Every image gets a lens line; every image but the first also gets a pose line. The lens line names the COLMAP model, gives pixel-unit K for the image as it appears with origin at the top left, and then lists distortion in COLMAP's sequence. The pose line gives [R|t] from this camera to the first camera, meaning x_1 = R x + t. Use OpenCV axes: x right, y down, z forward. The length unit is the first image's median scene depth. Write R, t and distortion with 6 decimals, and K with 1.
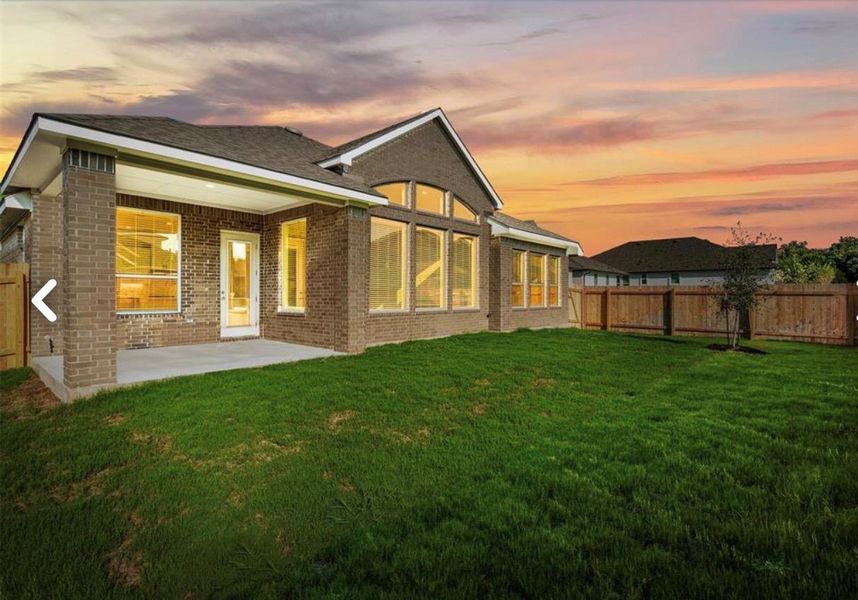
lens RADIAL K [[397.7, 0, 431.2], [0, 397.7, 294.9], [0, 0, 1]] dist [0.005475, 0.000164]
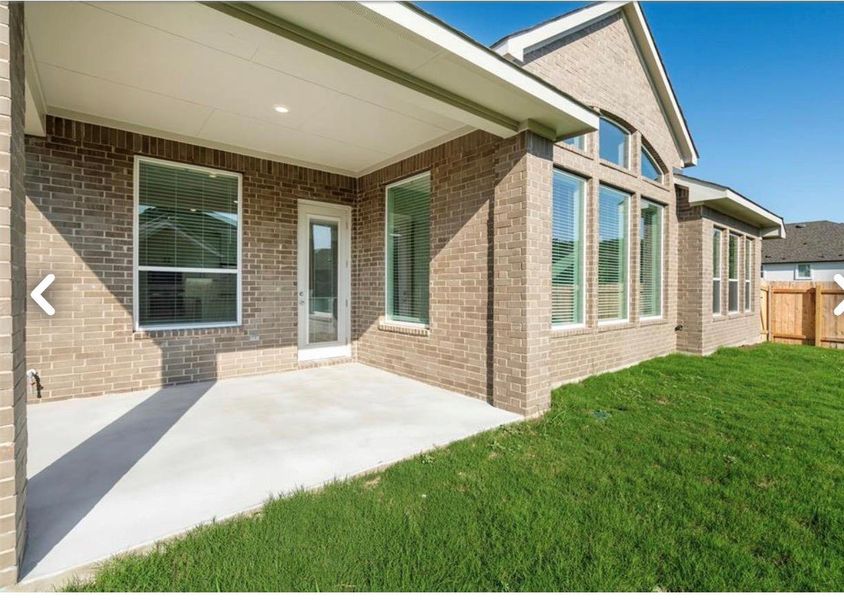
lens RADIAL K [[397.3, 0, 421.1], [0, 397.3, 295.4], [0, 0, 1]] dist [-0.004612, -0.000086]
pose [[0.982977, 0.008078, -0.183550, -0.208089], [-0.004749, 0.999816, 0.018566, -0.016664], [0.183666, -0.017378, 0.982835, 0.391569]]
